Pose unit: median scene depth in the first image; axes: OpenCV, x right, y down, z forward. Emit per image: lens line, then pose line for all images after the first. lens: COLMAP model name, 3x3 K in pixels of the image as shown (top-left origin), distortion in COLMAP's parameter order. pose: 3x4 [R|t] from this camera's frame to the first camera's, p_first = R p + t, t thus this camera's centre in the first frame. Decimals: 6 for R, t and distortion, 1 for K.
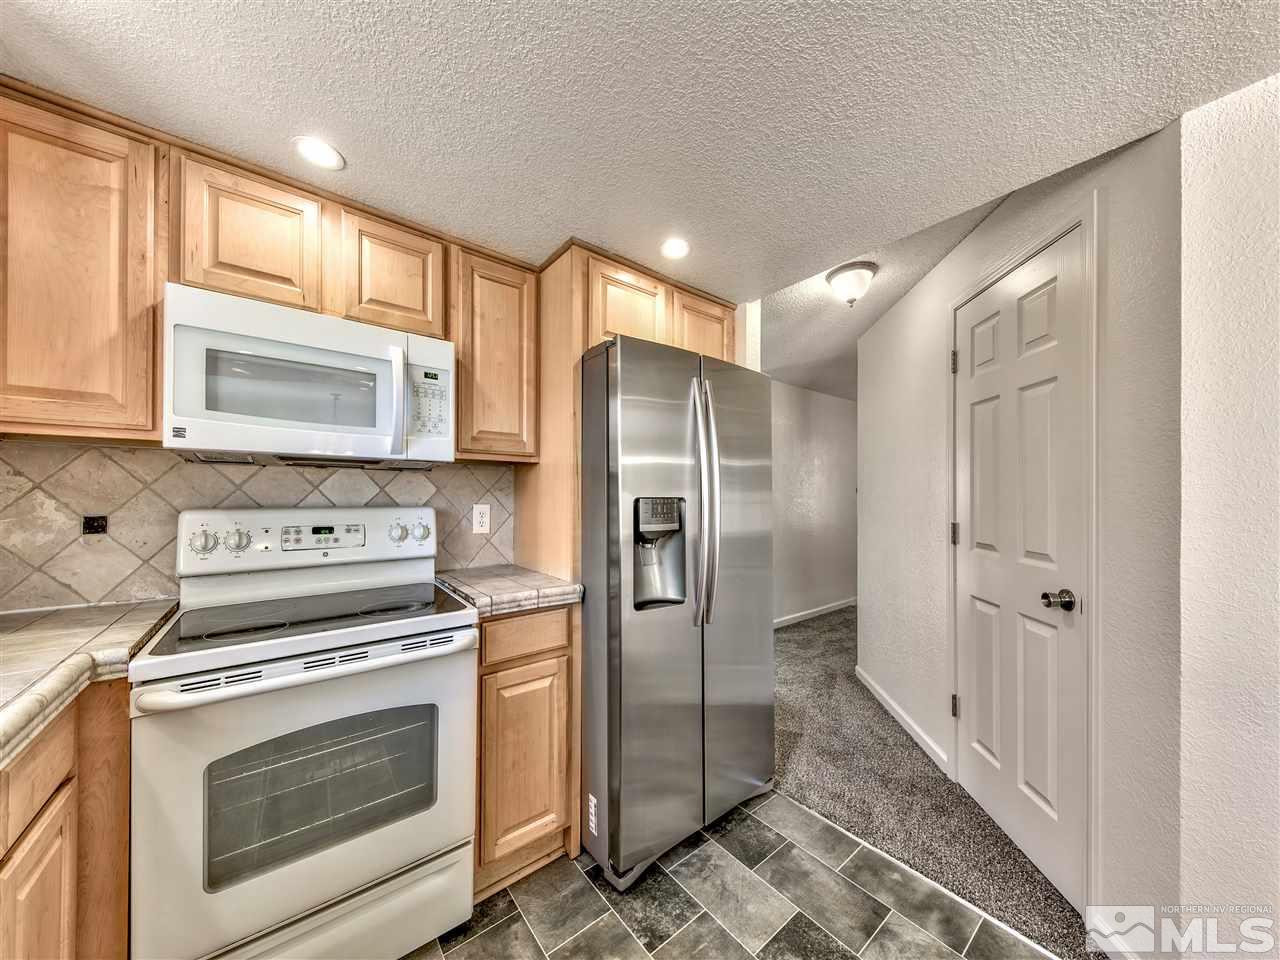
lens RADIAL K [[456.0, 0, 644.5], [0, 456.0, 489.1], [0, 0, 1]] dist [0.006043, -0.000744]
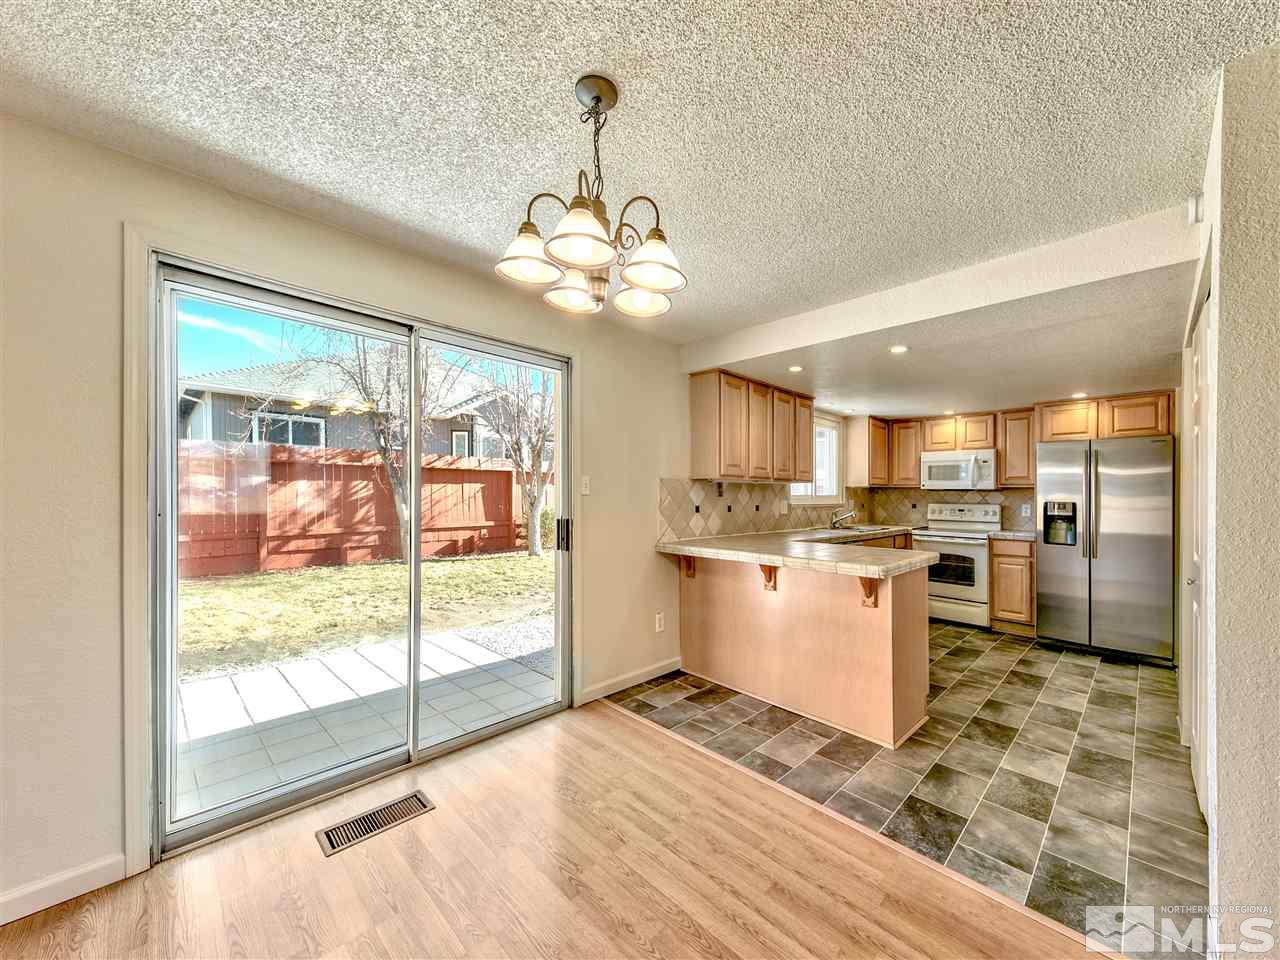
lens RADIAL K [[498.6, 0, 671.4], [0, 498.6, 494.5], [0, 0, 1]] dist [0.022503, 0.000473]
pose [[0.147977, -0.000072, -0.988991, 2.673639], [0.002800, 0.999996, 0.000346, -0.033688], [0.988987, -0.002820, 0.147977, -1.666517]]
